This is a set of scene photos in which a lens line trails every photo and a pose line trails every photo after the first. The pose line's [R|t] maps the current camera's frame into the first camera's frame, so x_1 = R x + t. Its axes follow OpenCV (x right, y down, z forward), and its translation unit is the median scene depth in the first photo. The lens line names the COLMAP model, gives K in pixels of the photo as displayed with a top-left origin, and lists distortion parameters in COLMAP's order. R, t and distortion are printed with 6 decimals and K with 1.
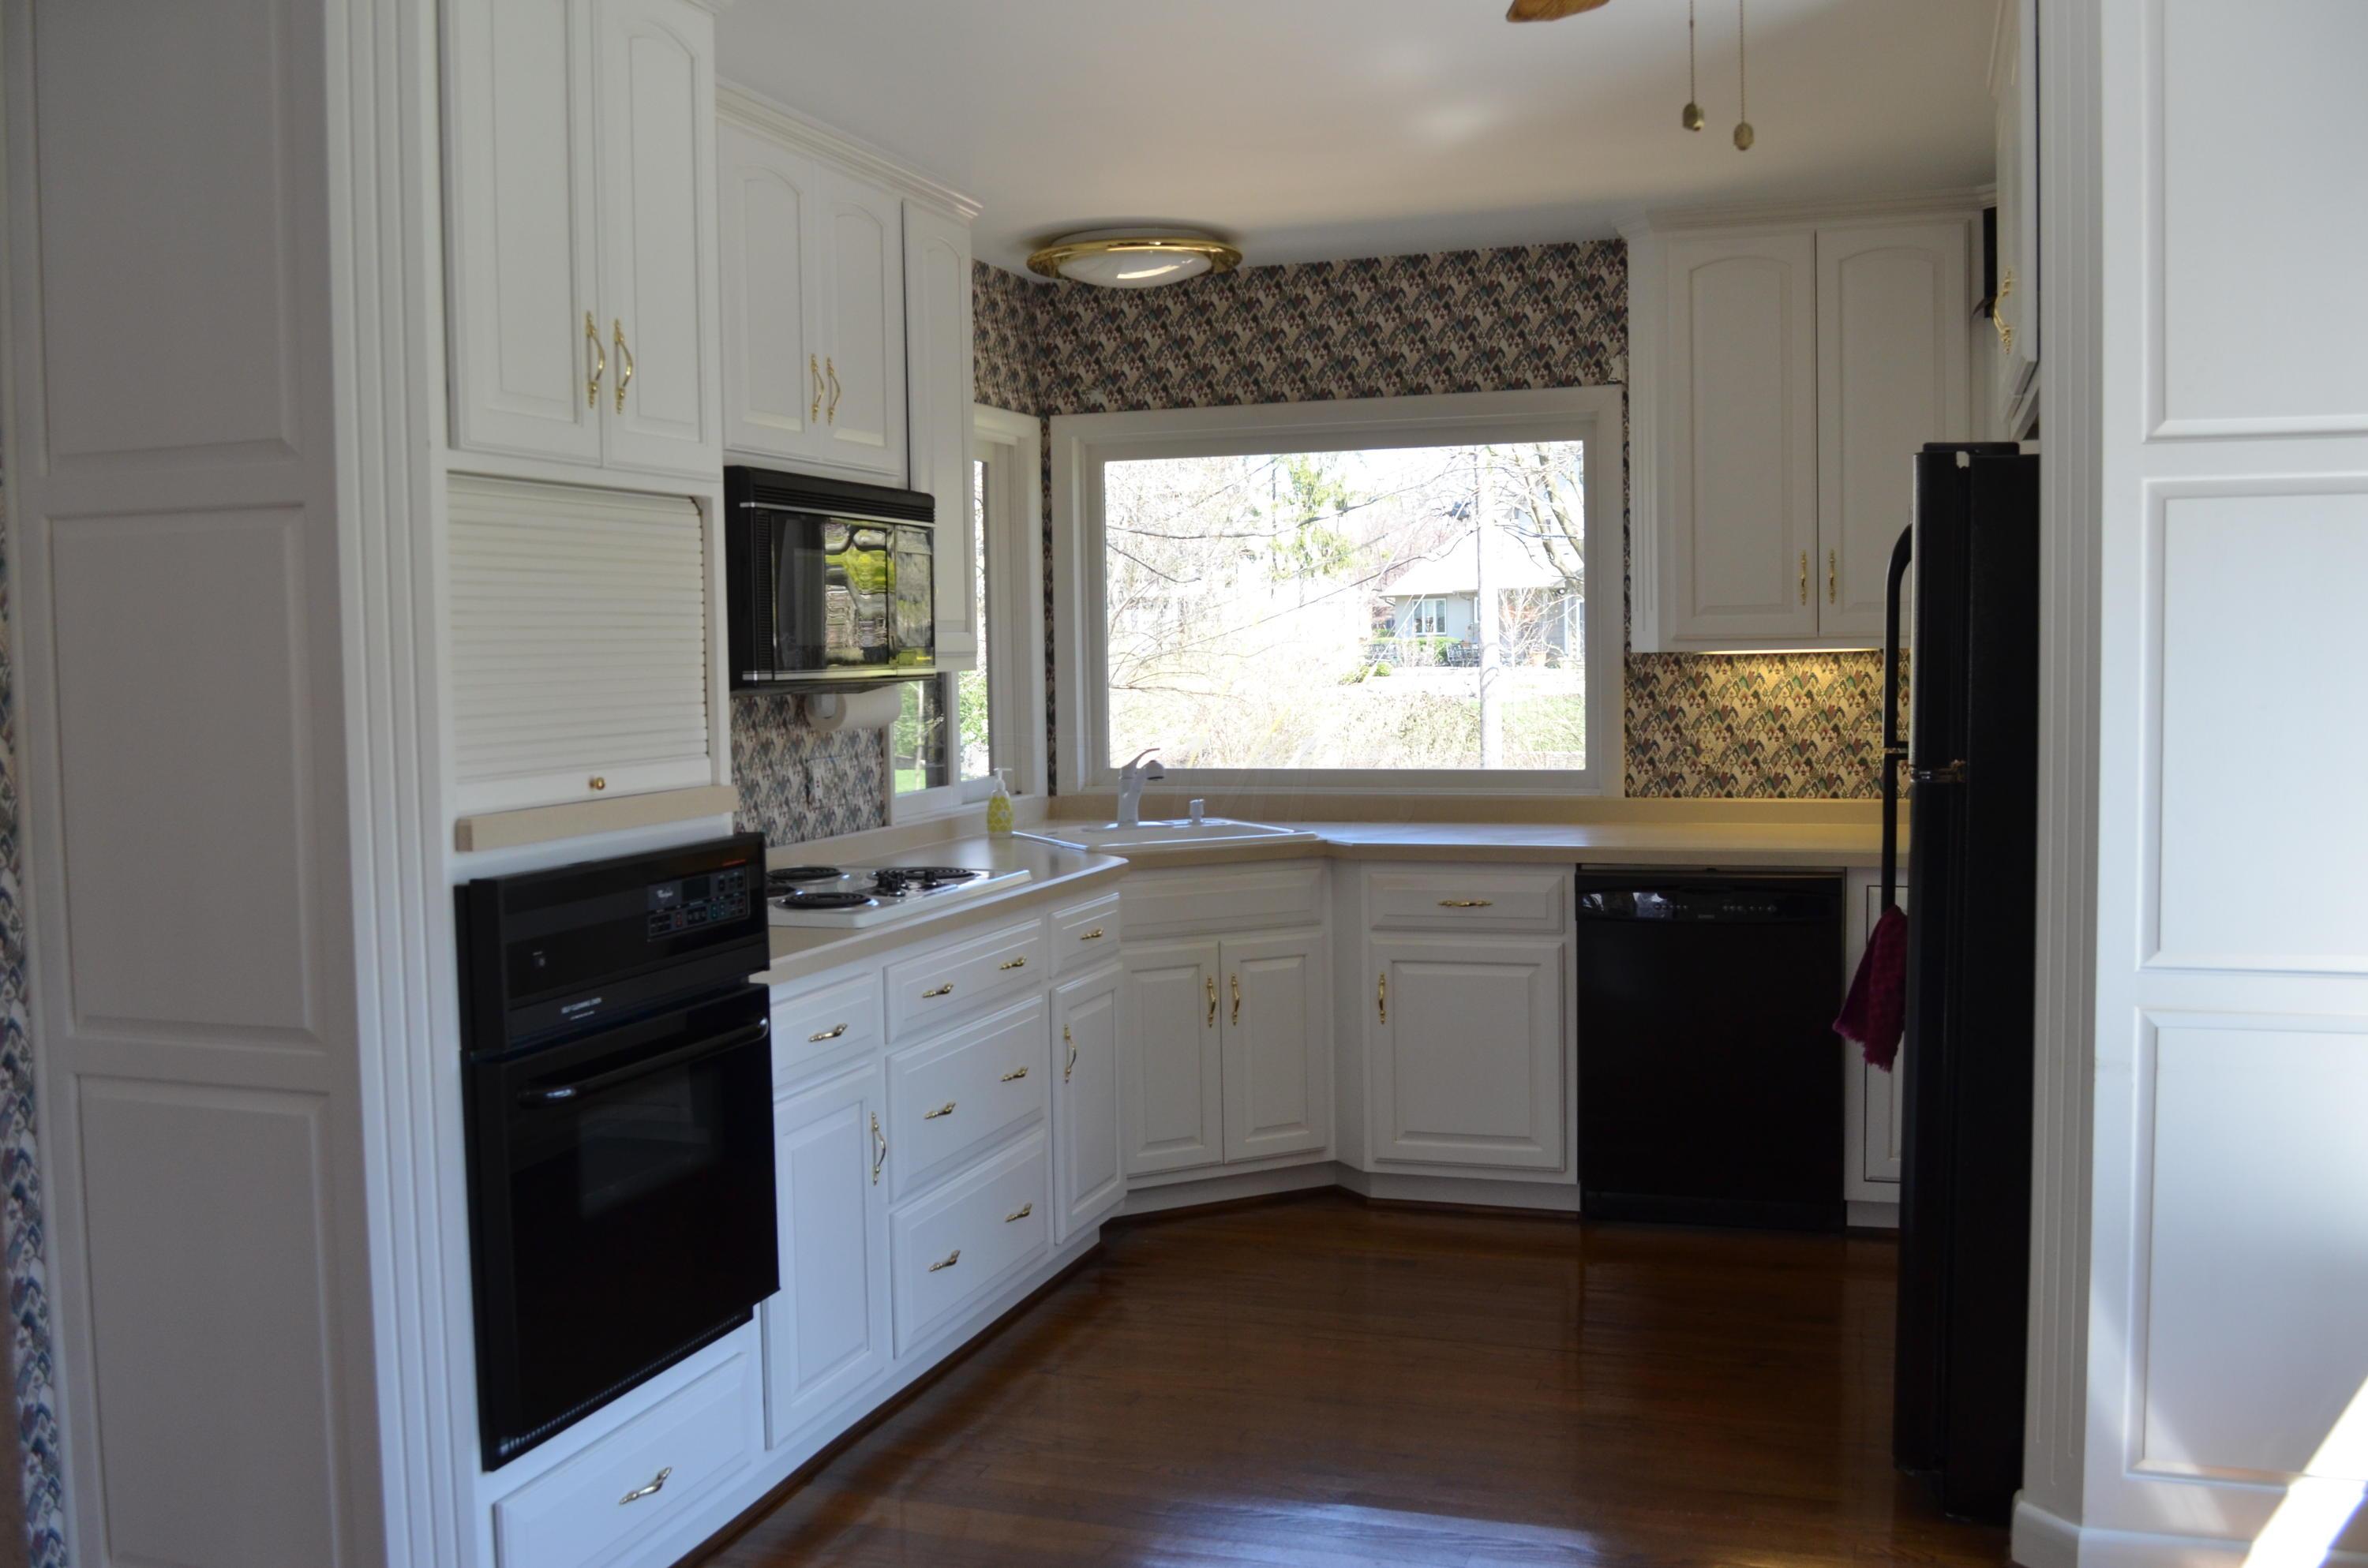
lens RADIAL K [[2113.2, 0, 1184.6], [0, 2113.2, 780.3], [0, 0, 1]] dist [-0.069335, -0.006702]
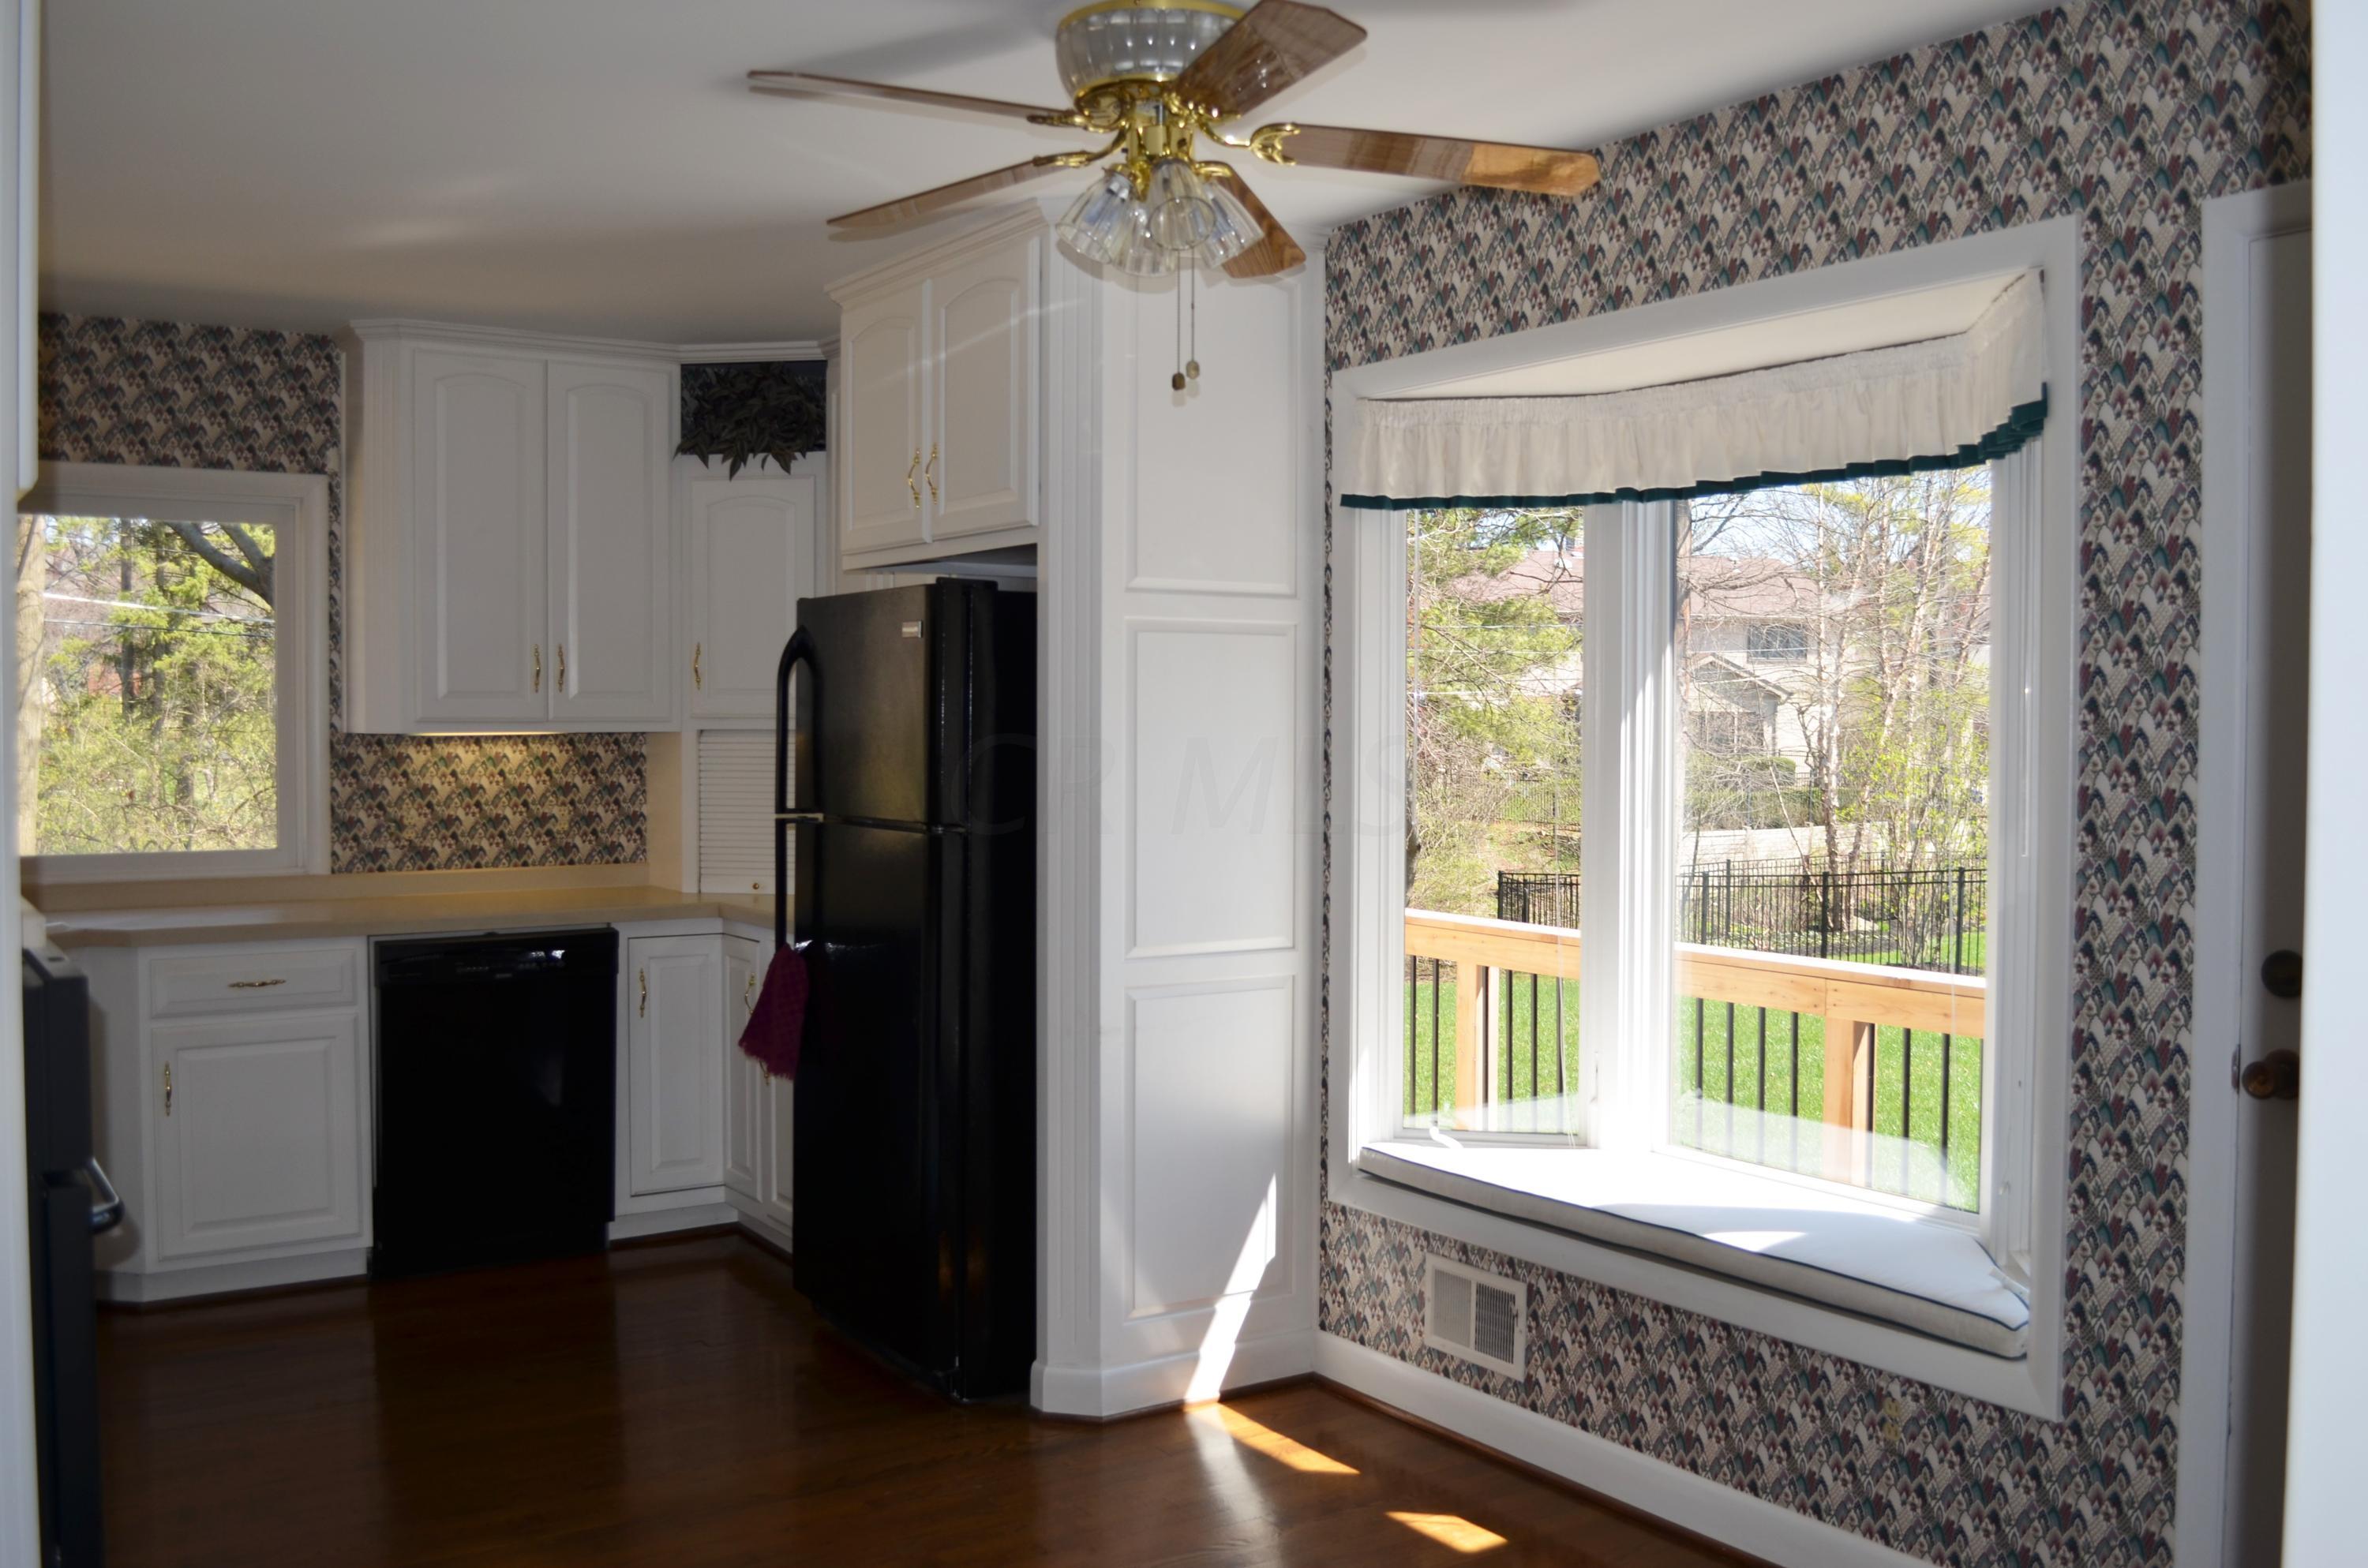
lens RADIAL K [[2113.2, 0, 1179.3], [0, 2113.2, 787.5], [0, 0, 1]] dist [-0.069335, -0.006702]
pose [[0.608881, -0.008073, 0.793221, -0.384203], [0.037516, 0.999122, -0.018628, 0.000571], [-0.792374, 0.041101, 0.608649, 0.051545]]
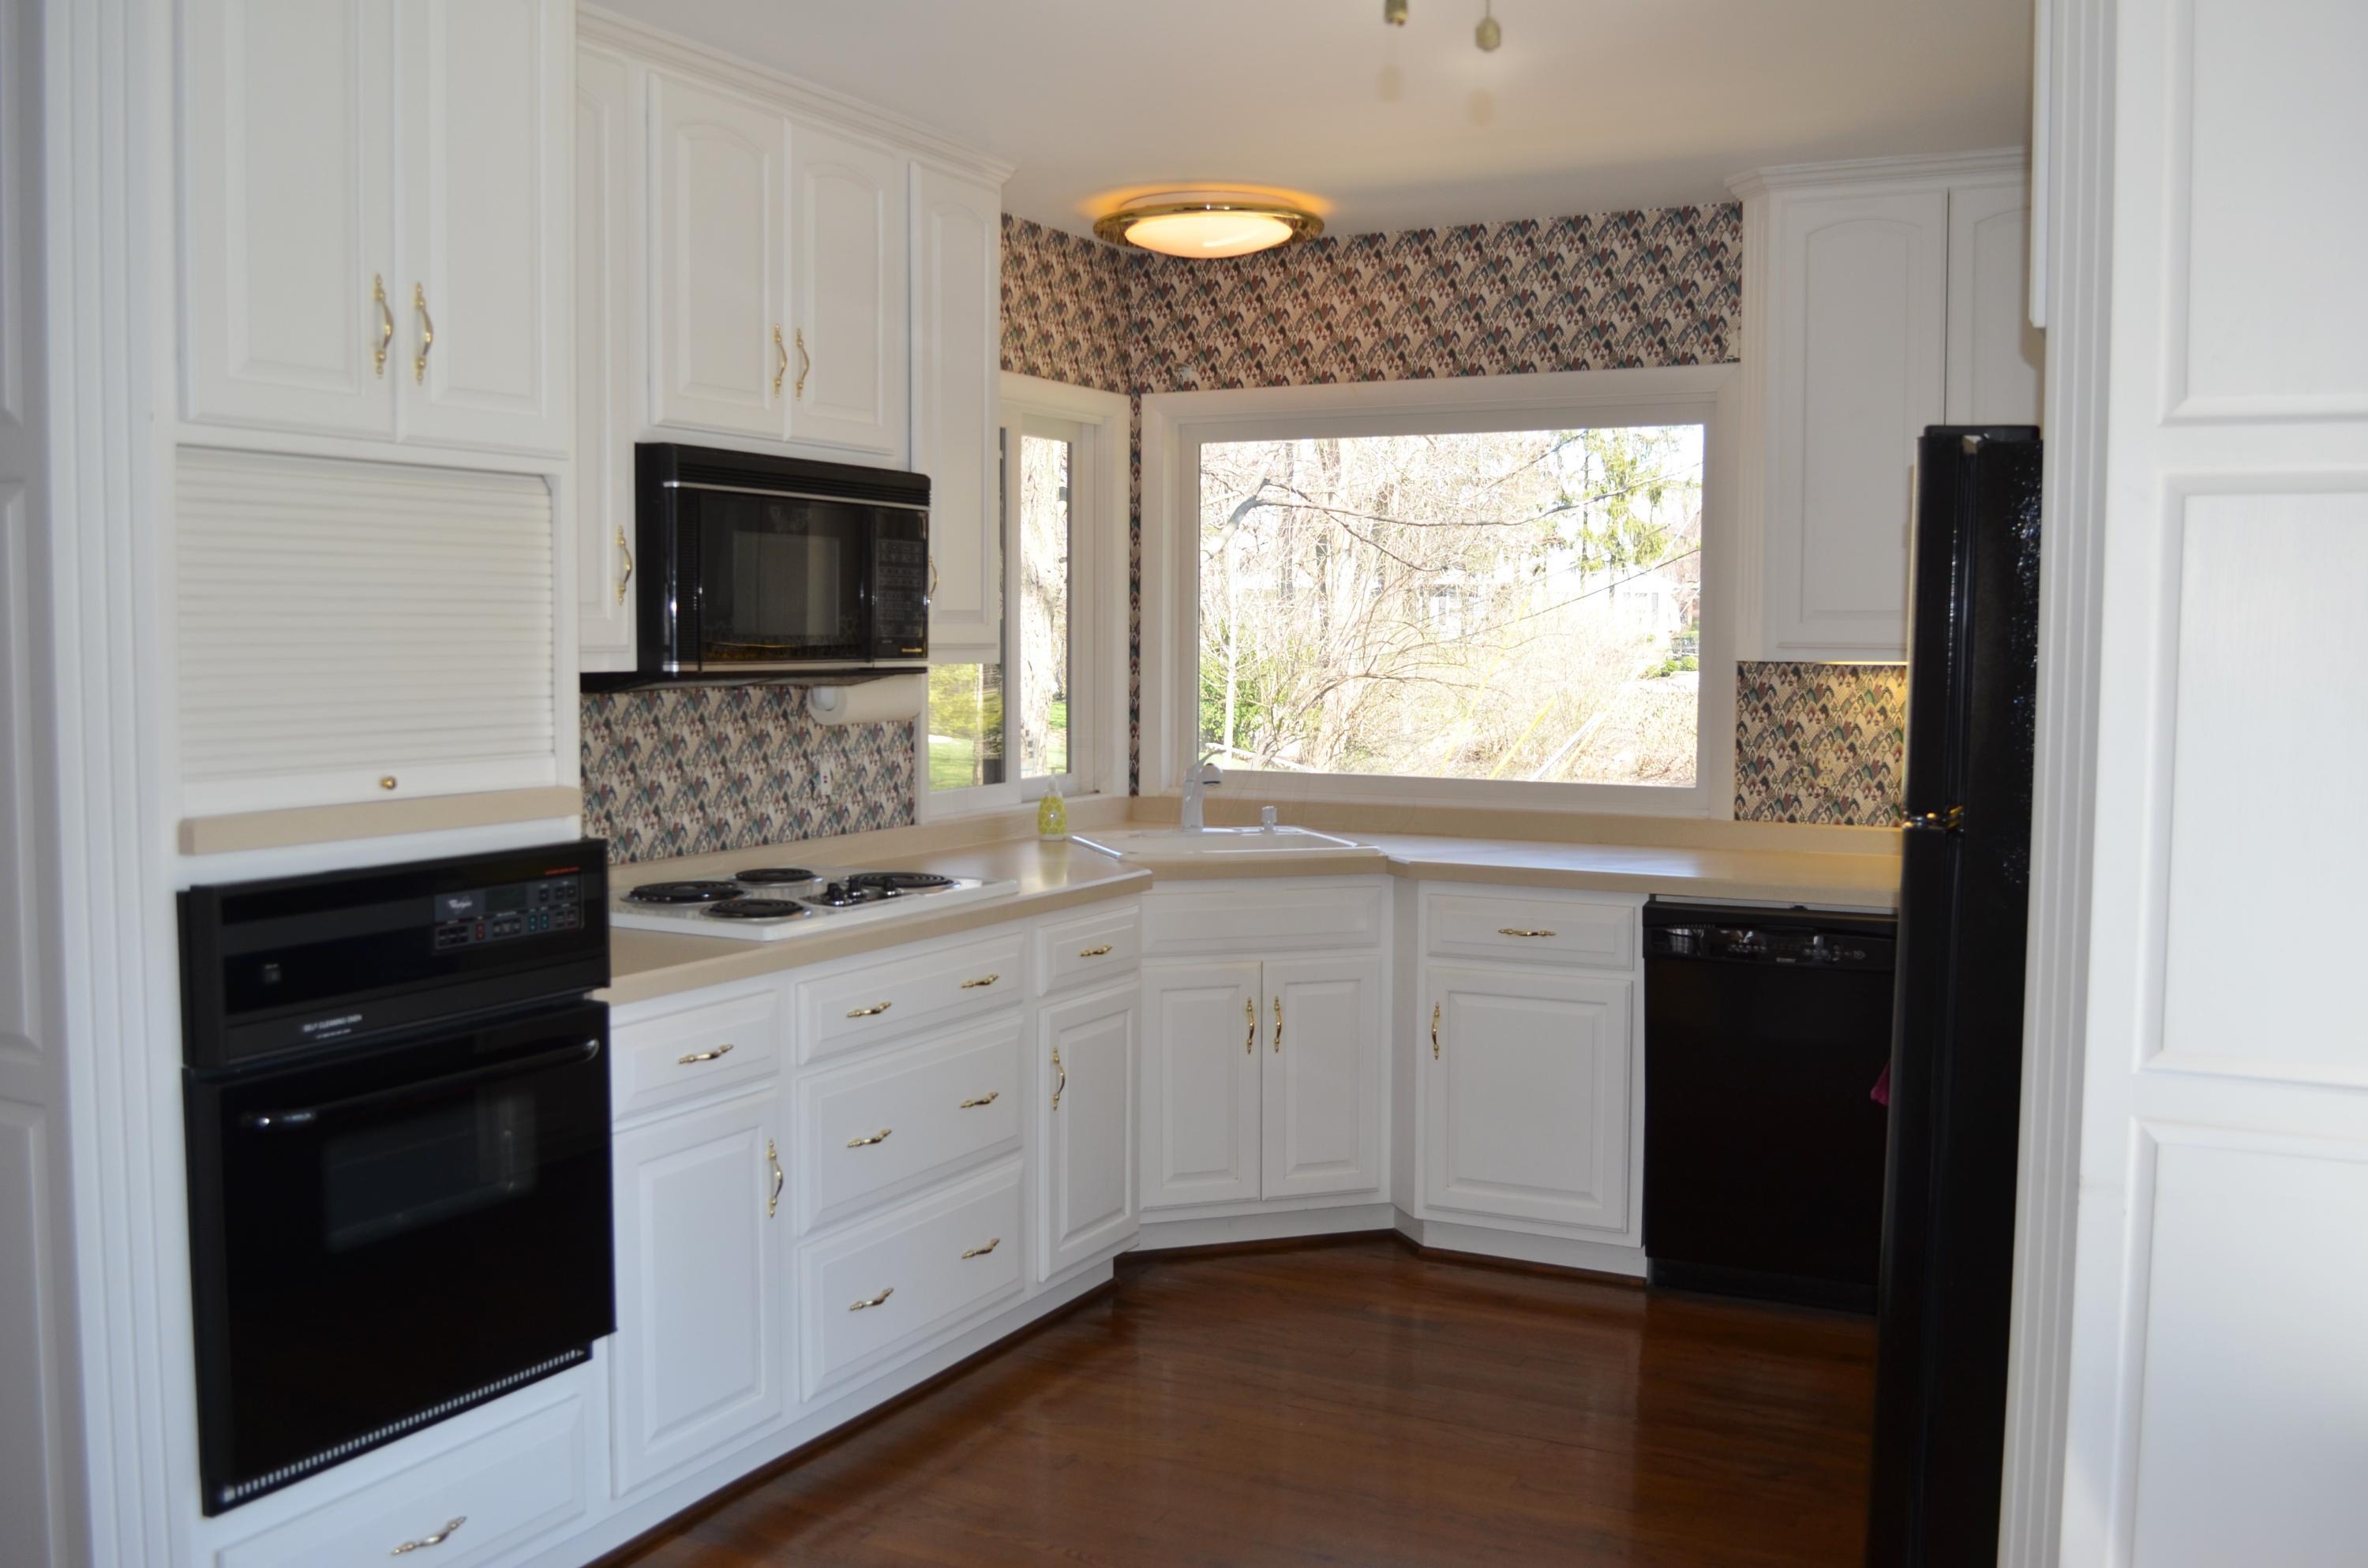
lens RADIAL K [[2113.2, 0, 1186.2], [0, 2113.2, 775.6], [0, 0, 1]] dist [-0.069335, -0.006702]
pose [[0.988525, 0.031916, -0.147646, 0.120279], [-0.031162, 0.999487, 0.007416, -0.011419], [0.147807, -0.002730, 0.989012, 0.080794]]
